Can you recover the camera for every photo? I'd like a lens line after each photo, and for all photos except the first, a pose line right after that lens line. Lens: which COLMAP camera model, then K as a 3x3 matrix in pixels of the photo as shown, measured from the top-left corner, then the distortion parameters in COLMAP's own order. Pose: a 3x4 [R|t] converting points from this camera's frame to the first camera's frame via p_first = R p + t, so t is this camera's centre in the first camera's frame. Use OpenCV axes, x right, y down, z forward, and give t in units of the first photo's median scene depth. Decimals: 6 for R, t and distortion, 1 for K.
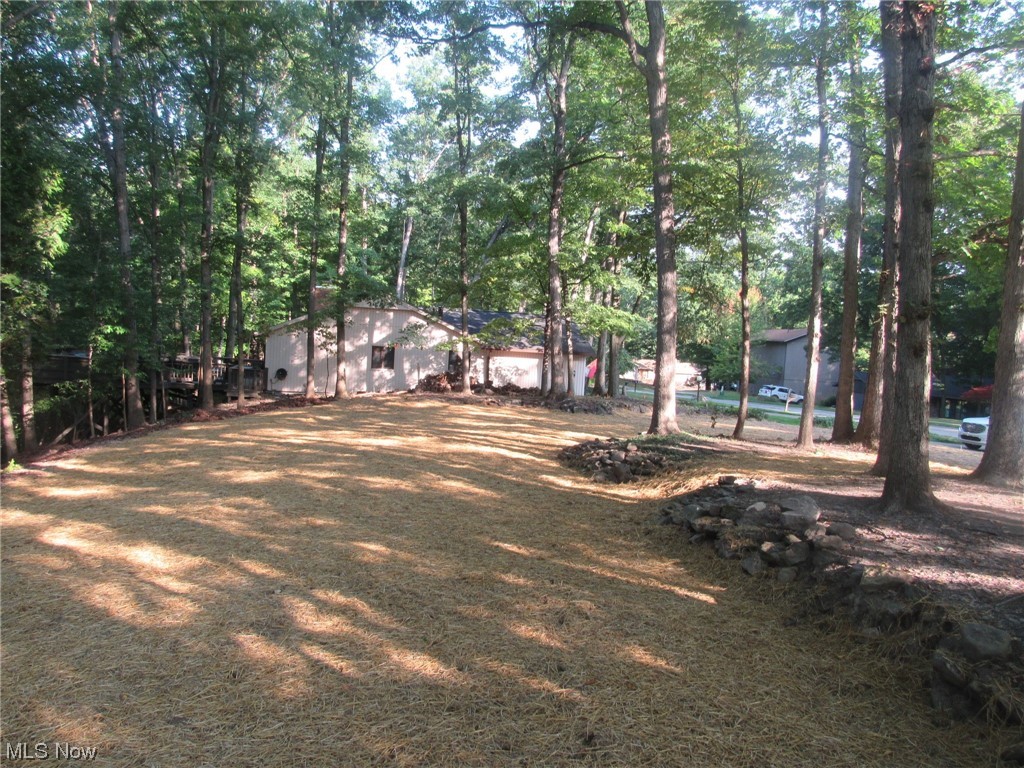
lens RADIAL K [[738.3, 0, 503.9], [0, 738.3, 388.5], [0, 0, 1]] dist [-0.028778, 0.014554]
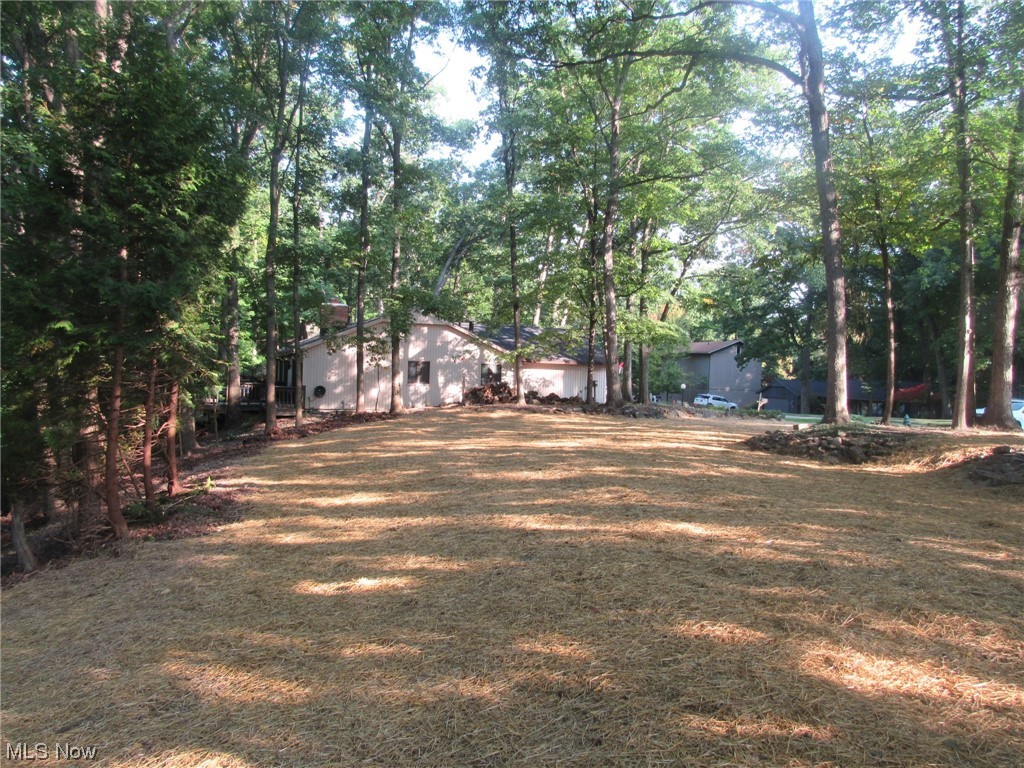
lens RADIAL K [[738.3, 0, 509.6], [0, 738.3, 384.1], [0, 0, 1]] dist [-0.028778, 0.014554]
pose [[0.984880, -0.028435, 0.170886, -0.215287], [0.034198, 0.998938, -0.030875, 0.009370], [-0.169827, 0.036252, 0.984807, -0.004035]]
